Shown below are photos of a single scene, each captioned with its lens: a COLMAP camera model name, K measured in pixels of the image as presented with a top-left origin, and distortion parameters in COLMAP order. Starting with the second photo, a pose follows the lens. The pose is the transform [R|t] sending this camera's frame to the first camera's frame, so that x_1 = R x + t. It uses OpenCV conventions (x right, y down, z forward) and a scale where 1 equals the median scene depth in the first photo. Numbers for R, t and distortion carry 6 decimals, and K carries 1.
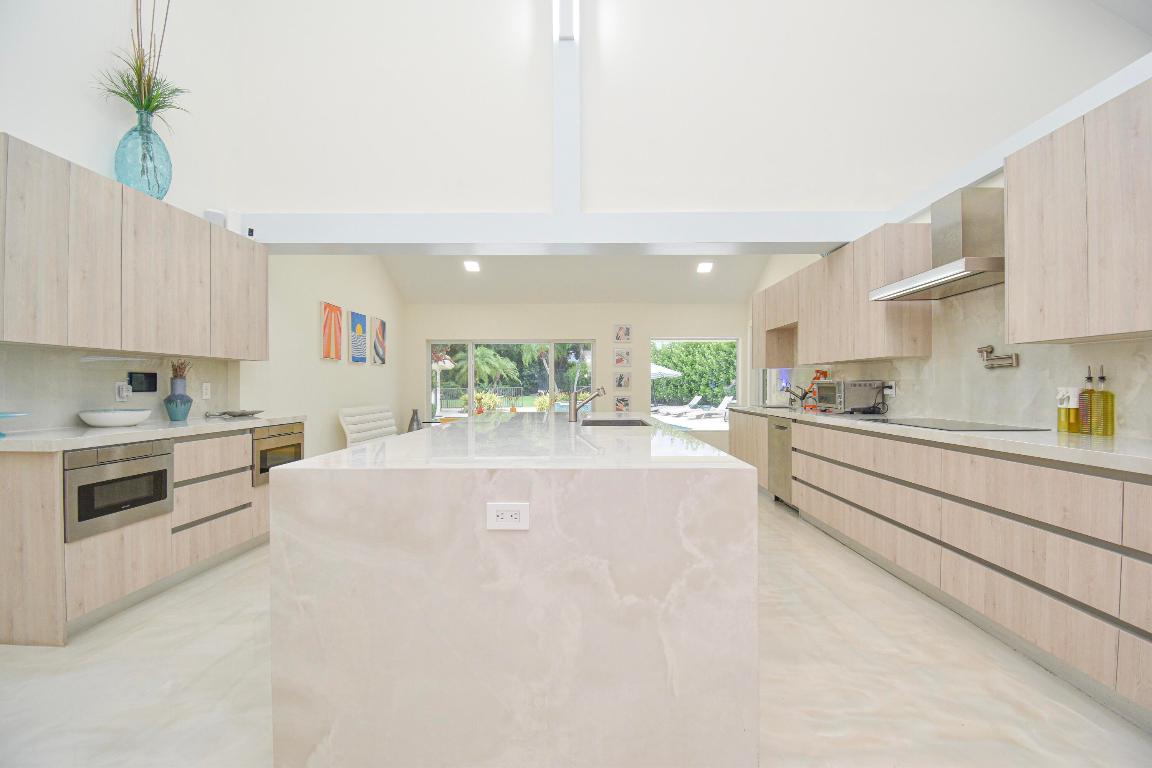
lens RADIAL K [[510.5, 0, 578.3], [0, 510.5, 382.7], [0, 0, 1]] dist [0.002569, -0.004206]
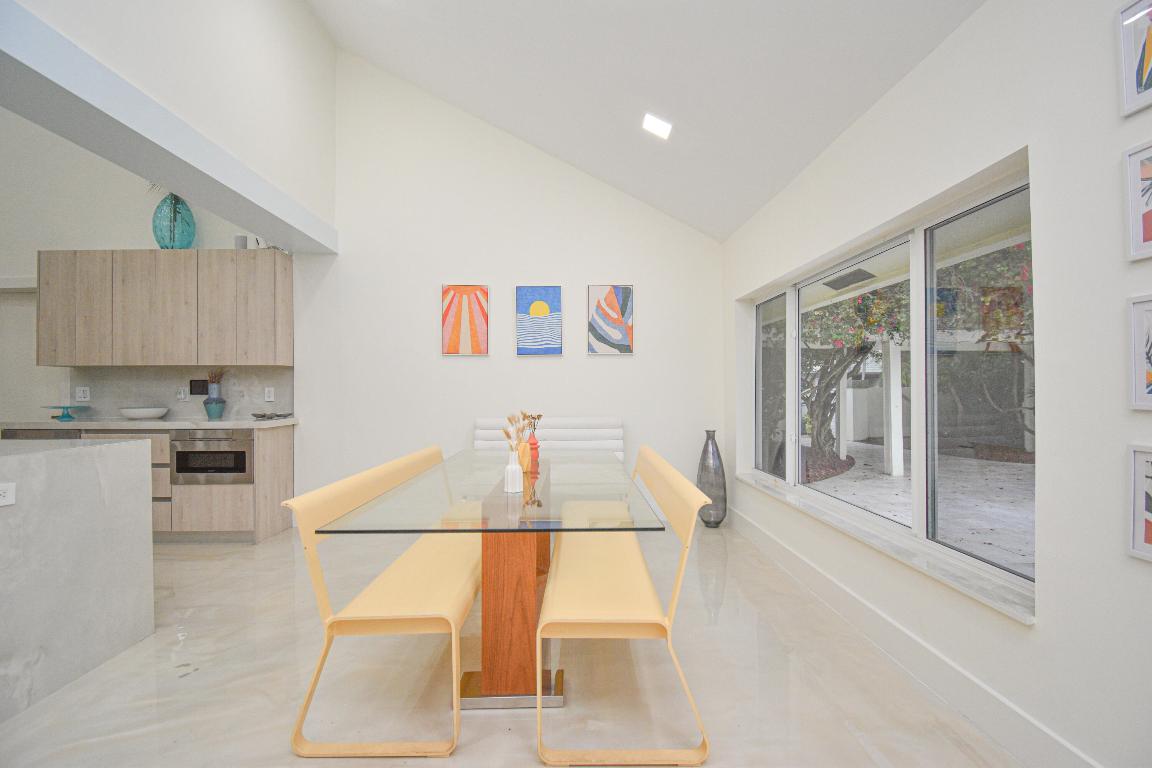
lens RADIAL K [[510.5, 0, 576.1], [0, 510.5, 388.4], [0, 0, 1]] dist [0.002569, -0.004206]
pose [[0.017825, 0.007263, -0.999815, 0.560345], [0.005582, 0.999957, 0.007363, 0.005374], [0.999826, -0.005712, 0.017783, 2.002842]]
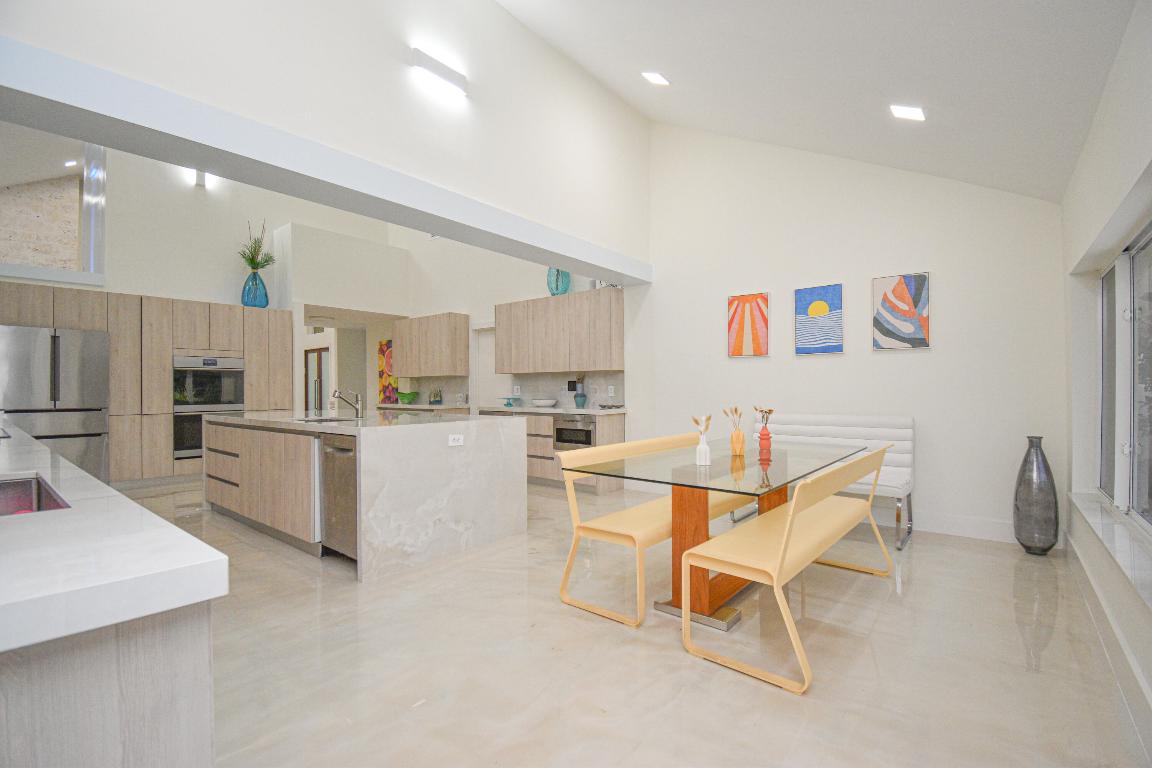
lens RADIAL K [[510.5, 0, 571.4], [0, 510.5, 386.4], [0, 0, 1]] dist [0.002569, -0.004206]
pose [[-0.652893, 0.011762, -0.757359, 0.706561], [0.014625, 0.999889, 0.002921, 0.001980], [0.757309, -0.009170, -0.652992, 2.337459]]
